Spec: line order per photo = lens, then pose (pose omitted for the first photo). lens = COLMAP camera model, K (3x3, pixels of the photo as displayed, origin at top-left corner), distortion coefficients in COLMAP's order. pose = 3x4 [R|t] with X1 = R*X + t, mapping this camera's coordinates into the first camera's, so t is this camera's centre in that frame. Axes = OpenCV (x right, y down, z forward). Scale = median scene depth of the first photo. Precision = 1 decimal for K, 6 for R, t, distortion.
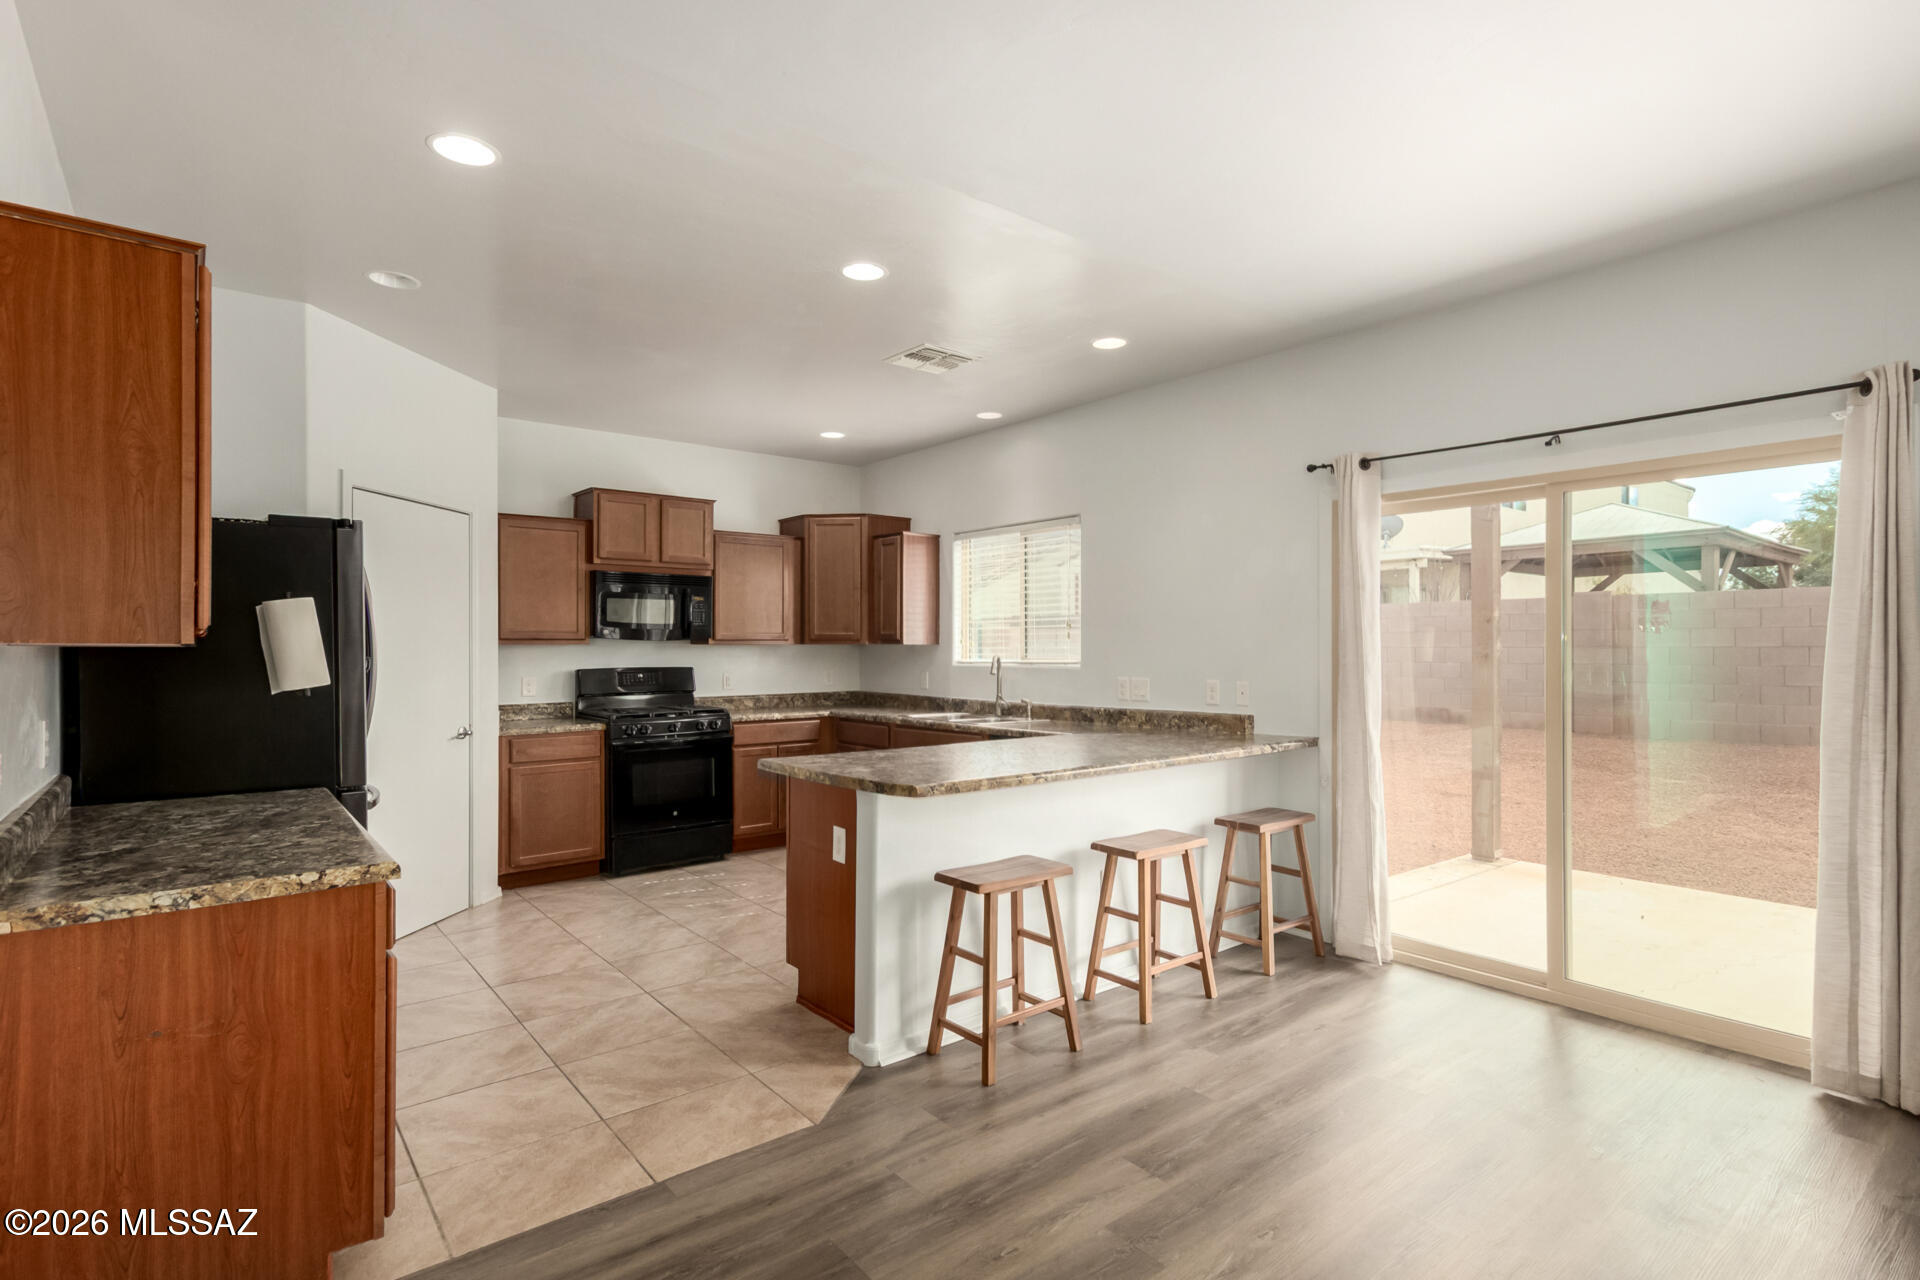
lens RADIAL K [[925.9, 0, 956.0], [0, 925.9, 645.0], [0, 0, 1]] dist [-0.001147, 0.001394]
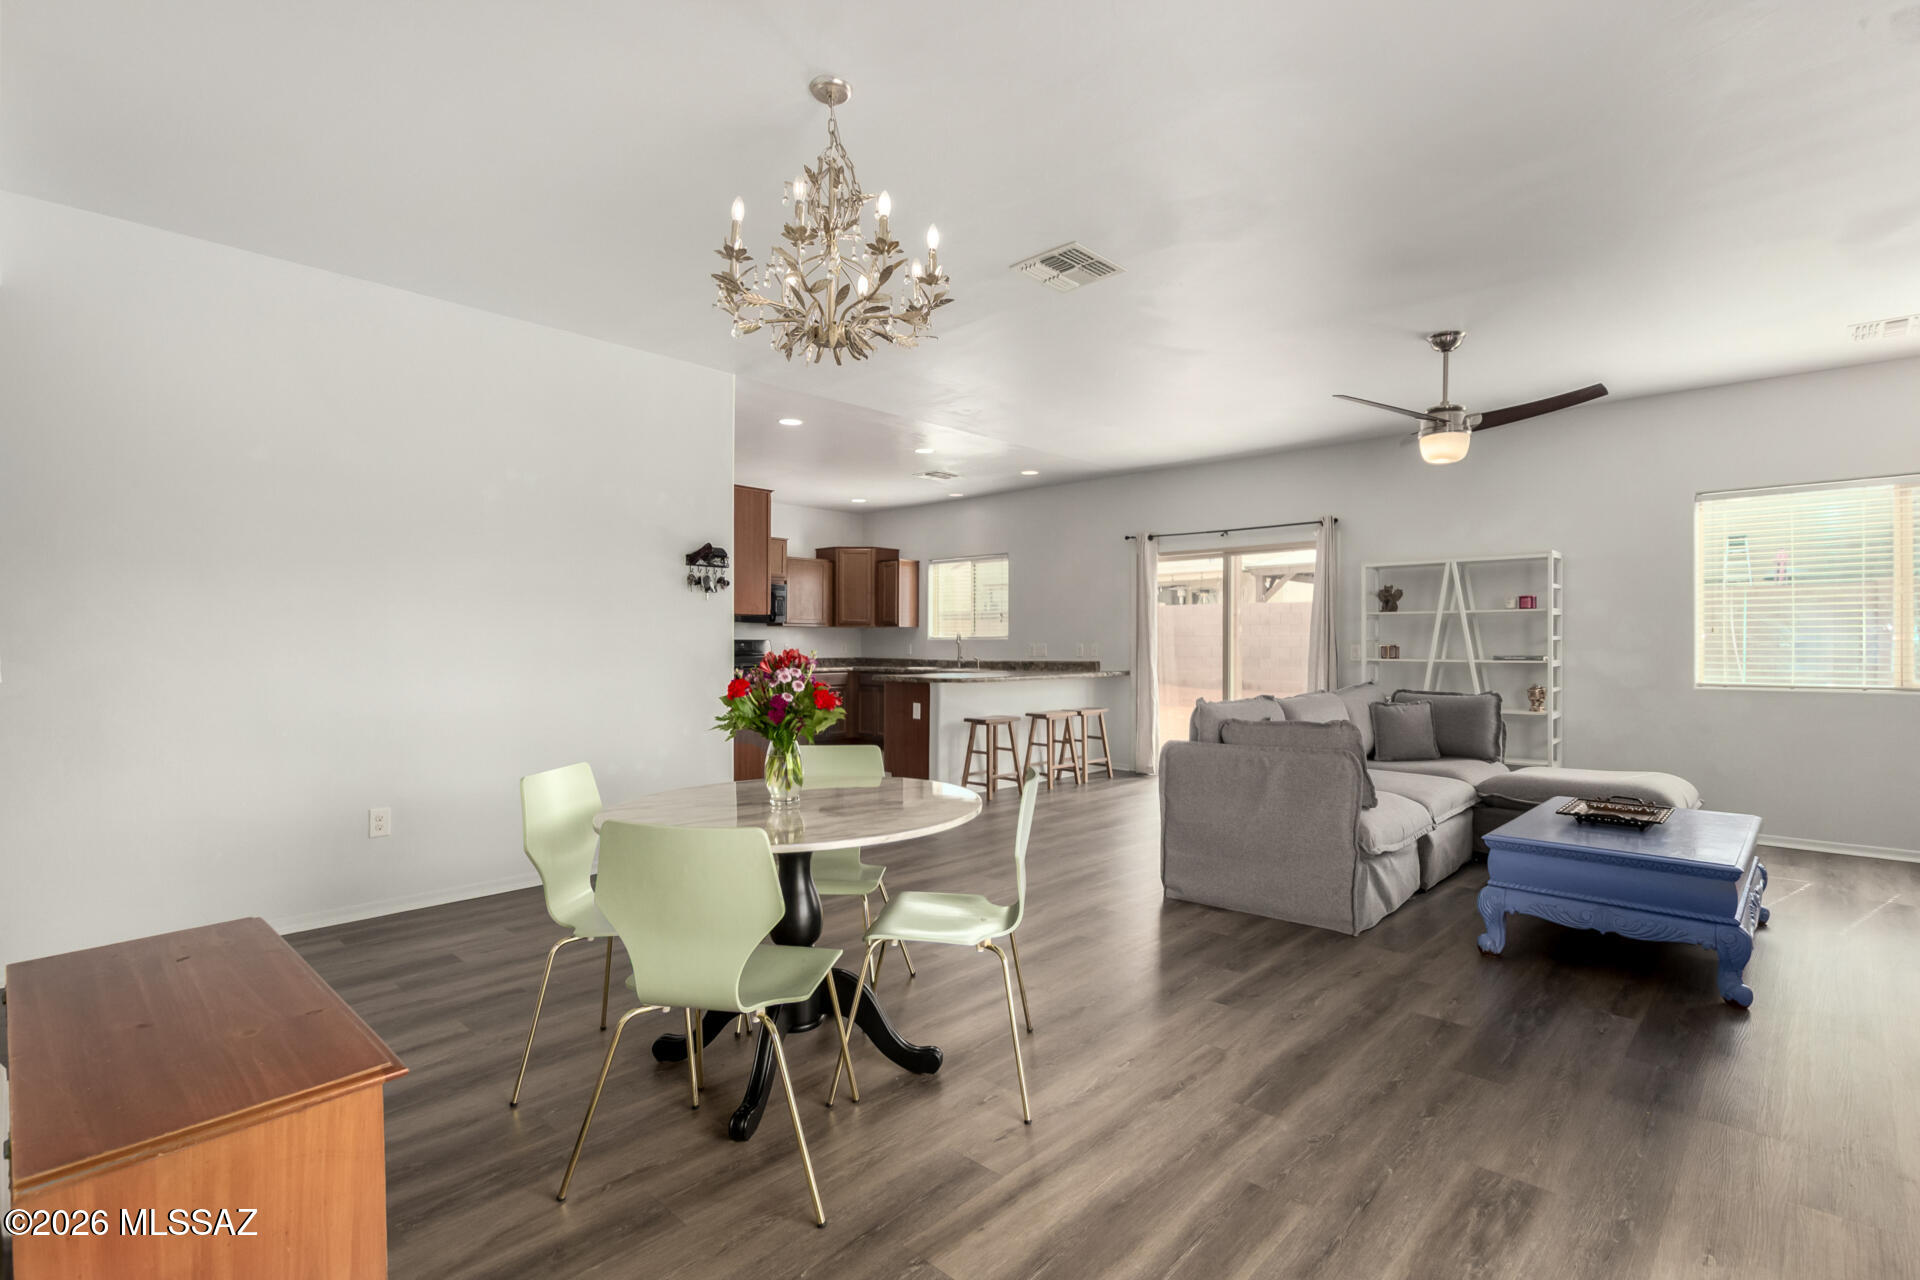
lens RADIAL K [[910.5, 0, 960.6], [0, 910.5, 642.3], [0, 0, 1]] dist [0.013408, -0.005509]
pose [[0.990240, 0.001717, 0.139363, -0.209880], [-0.001842, 0.999998, 0.000771, 0.030597], [-0.139362, -0.001020, 0.990241, -0.762145]]
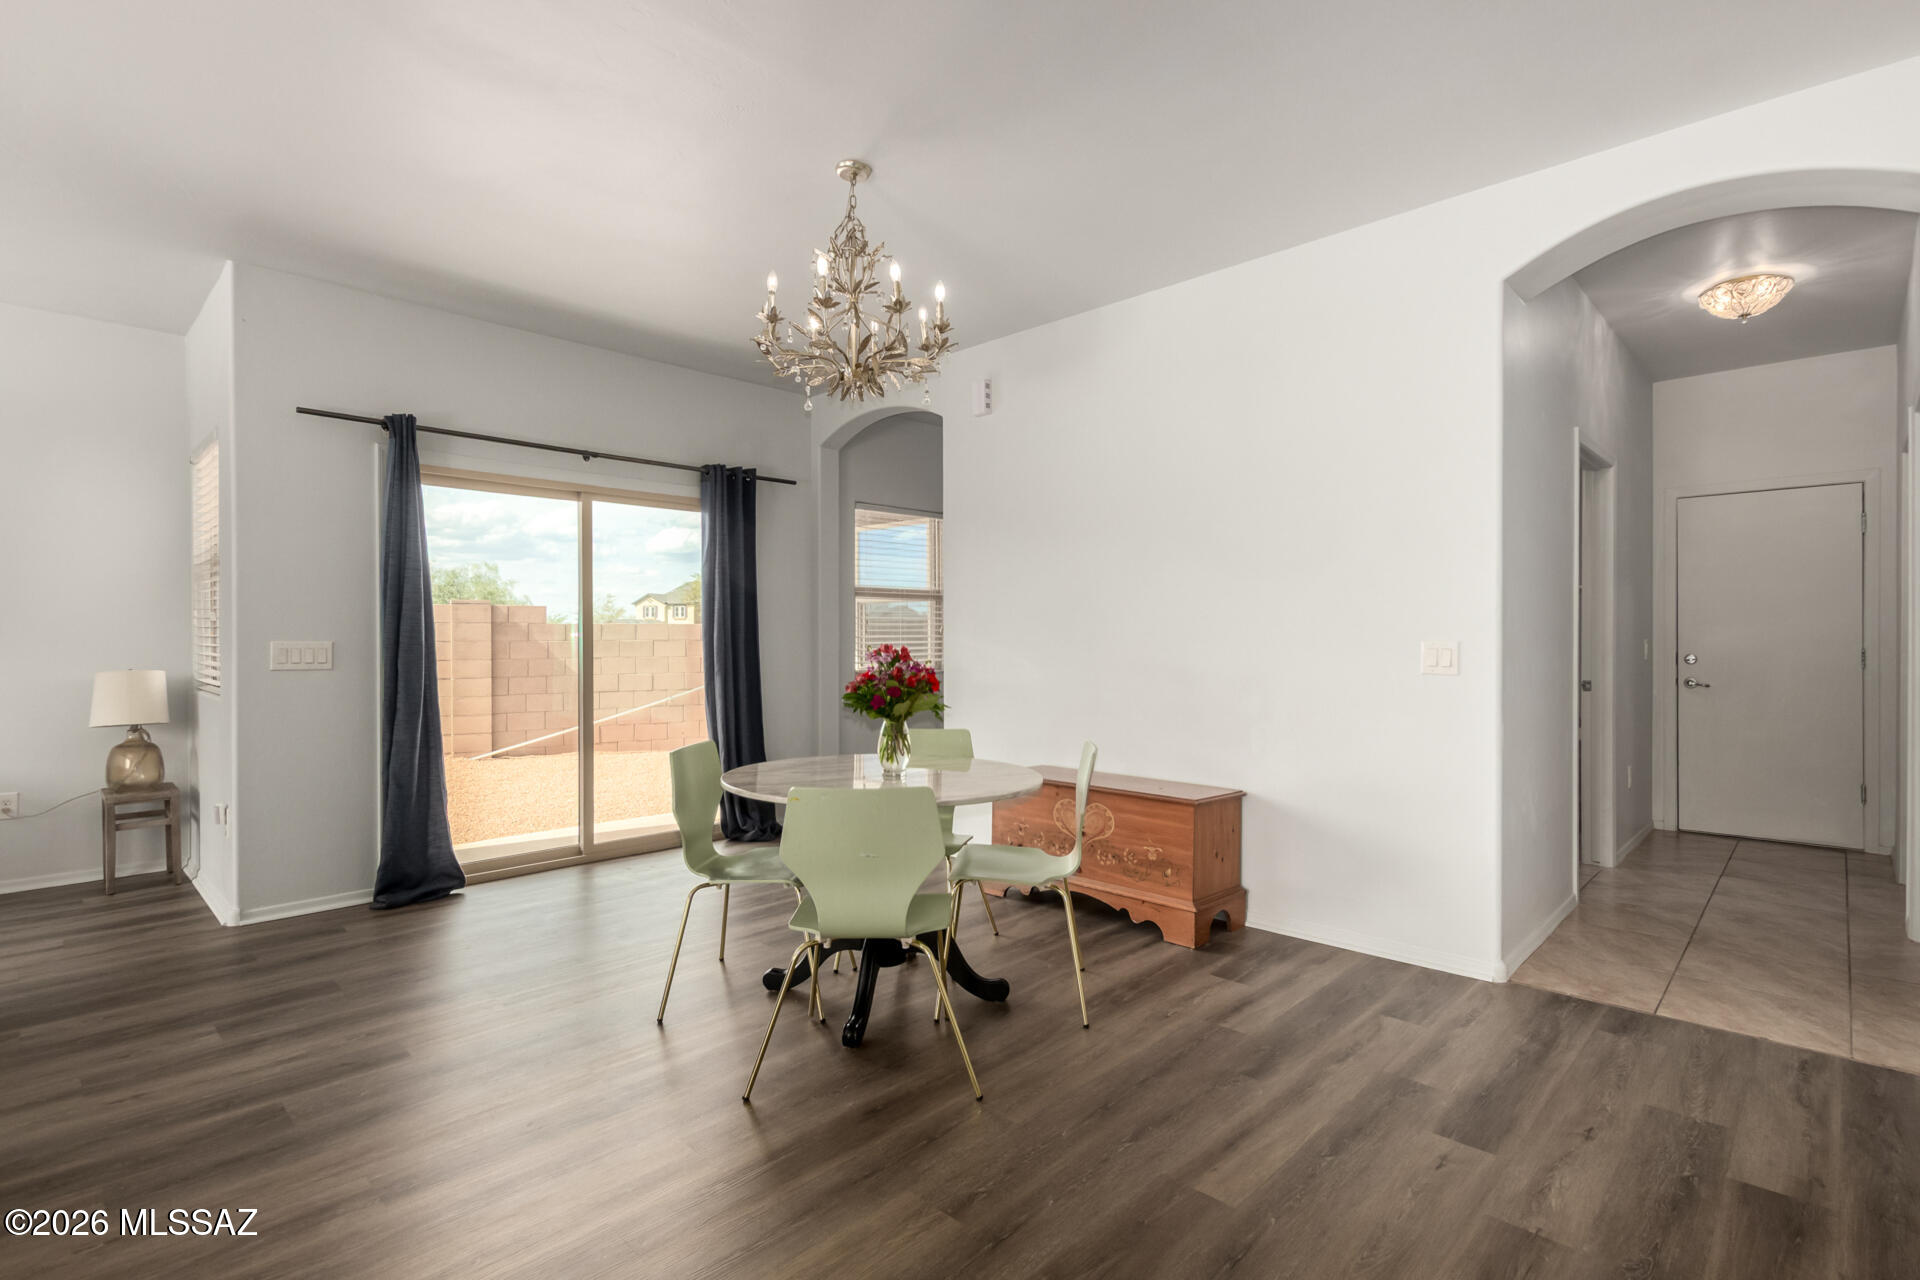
lens RADIAL K [[910.5, 0, 971.9], [0, 910.5, 646.0], [0, 0, 1]] dist [0.013408, -0.005509]
pose [[-0.991426, 0.004132, -0.130602, -0.207228], [0.002899, 0.999949, 0.009634, 0.031323], [0.130635, 0.009173, -0.991388, 0.351981]]
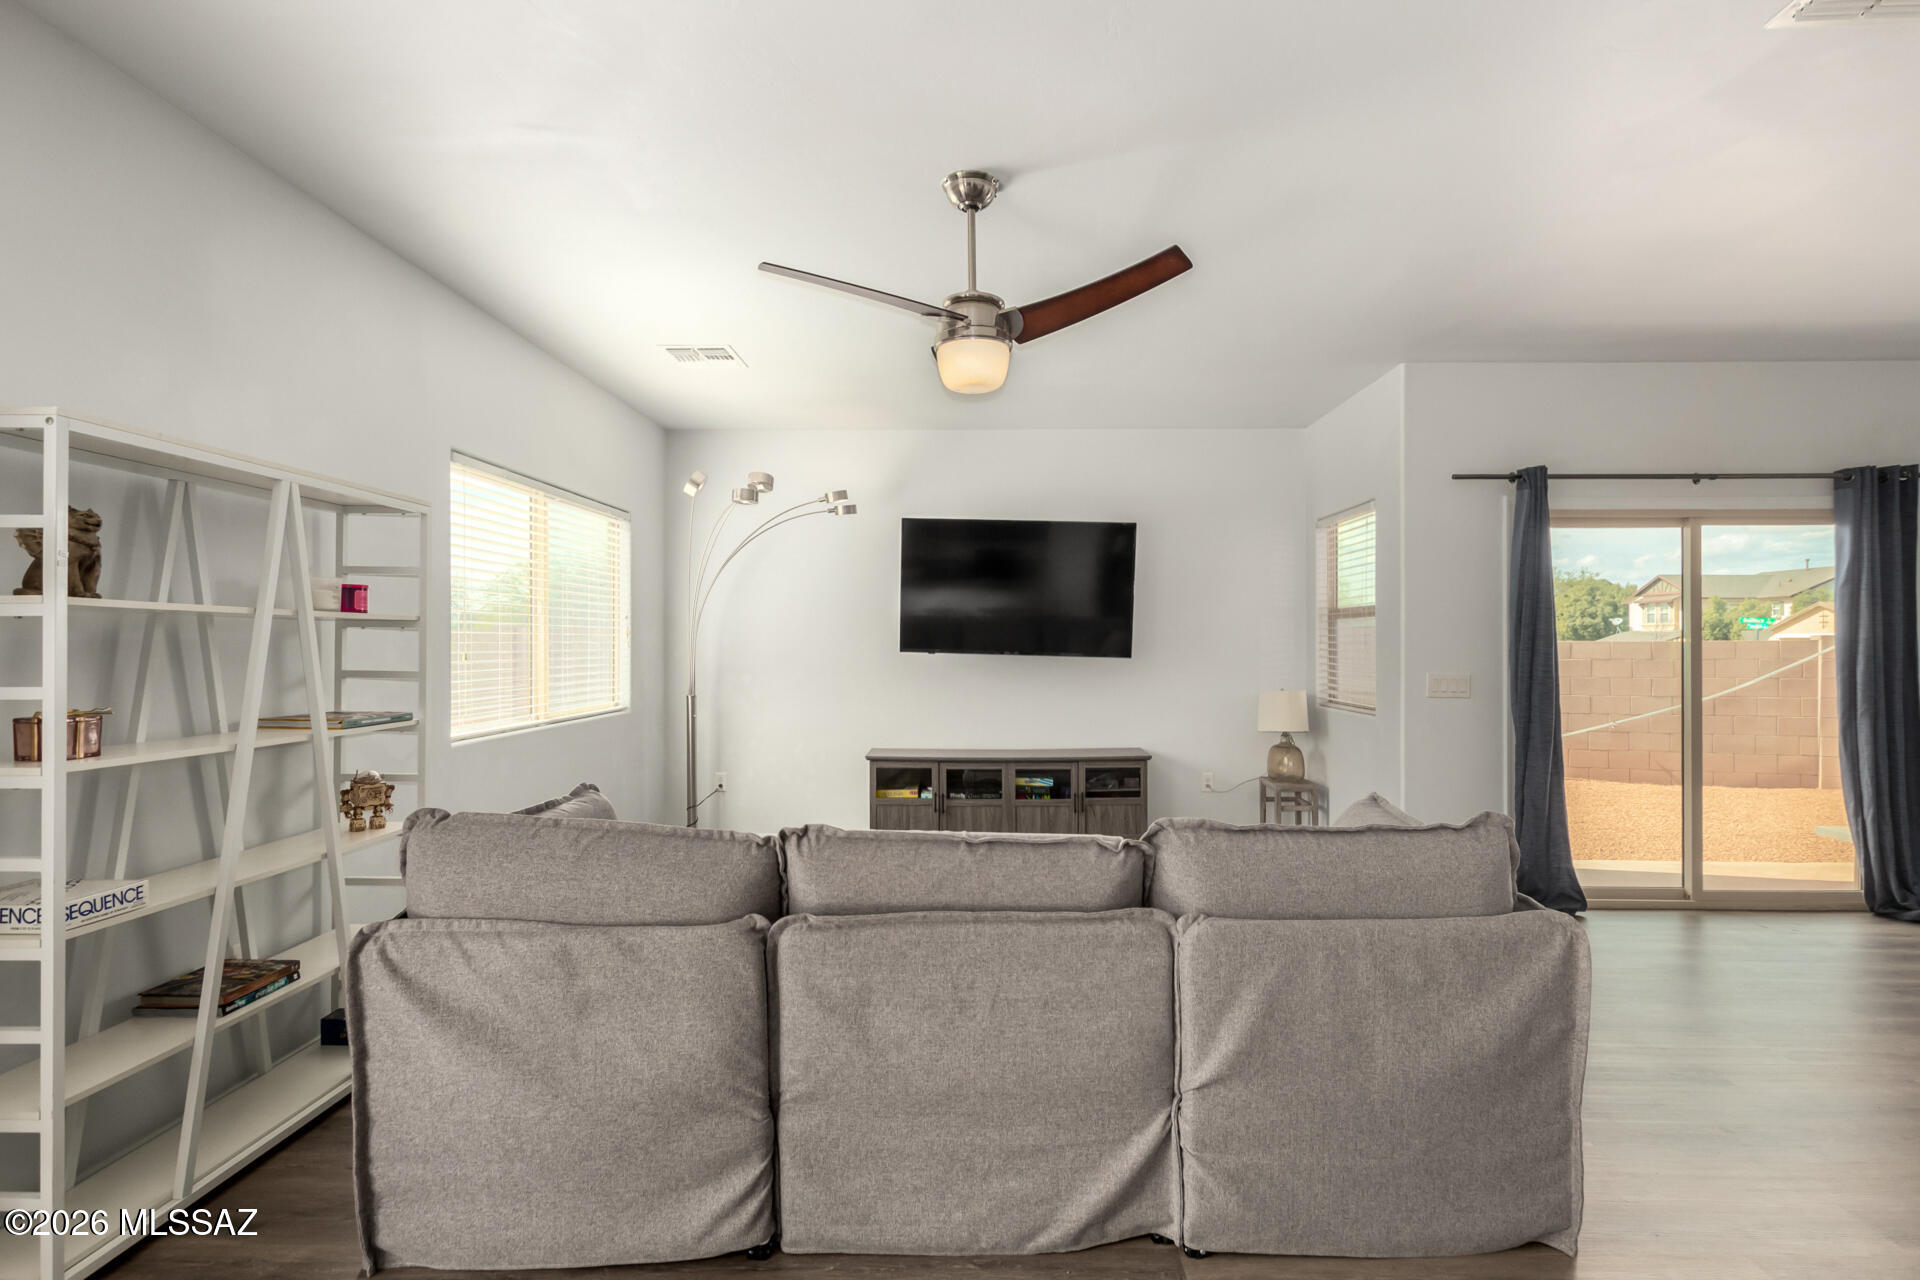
lens RADIAL K [[910.5, 0, 977.9], [0, 910.5, 648.4], [0, 0, 1]] dist [0.013408, -0.005509]
pose [[-0.771210, -0.001505, 0.636579, 0.041889], [-0.000372, 0.999998, 0.001913, 0.006506], [-0.636581, 0.001239, -0.771209, 0.506445]]
